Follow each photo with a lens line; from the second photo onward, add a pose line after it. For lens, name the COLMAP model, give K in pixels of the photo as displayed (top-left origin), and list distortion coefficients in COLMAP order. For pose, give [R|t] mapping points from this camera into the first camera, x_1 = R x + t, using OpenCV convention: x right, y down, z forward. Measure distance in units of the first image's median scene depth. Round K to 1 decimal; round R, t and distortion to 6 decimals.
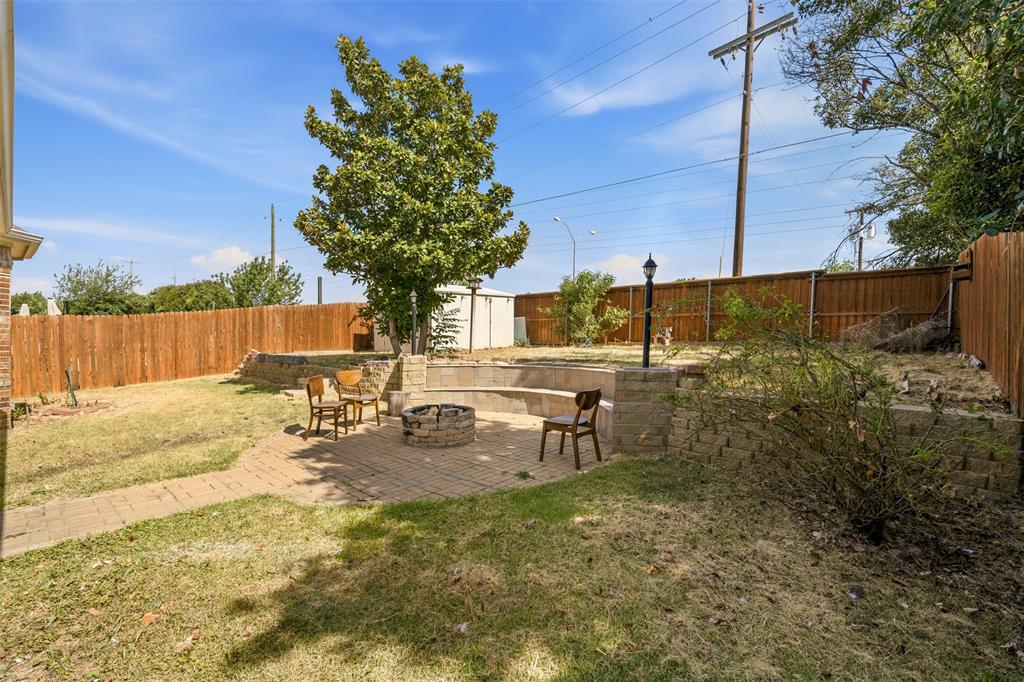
lens RADIAL K [[441.4, 0, 514.2], [0, 441.4, 345.8], [0, 0, 1]] dist [0.001377, -0.000144]
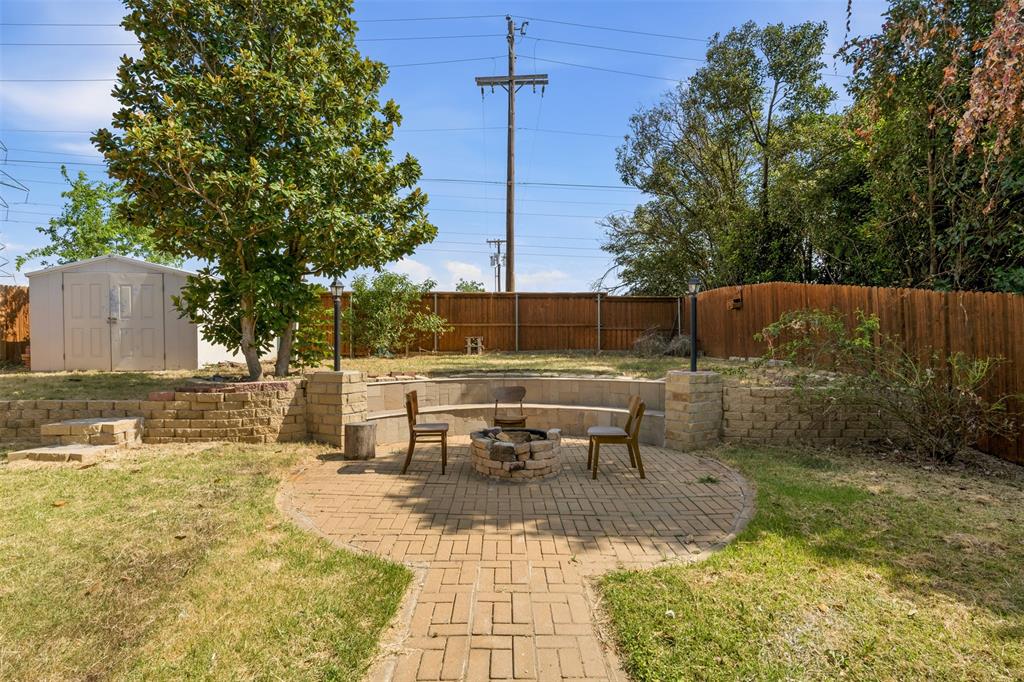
lens RADIAL K [[477.6, 0, 510.6], [0, 477.6, 341.3], [0, 0, 1]] dist [-0.011024, 0.000056]
pose [[0.733916, 0.009263, 0.679177, -0.439538], [0.013611, 0.999506, -0.028339, -0.000208], [-0.679103, 0.030043, 0.733428, 0.208986]]
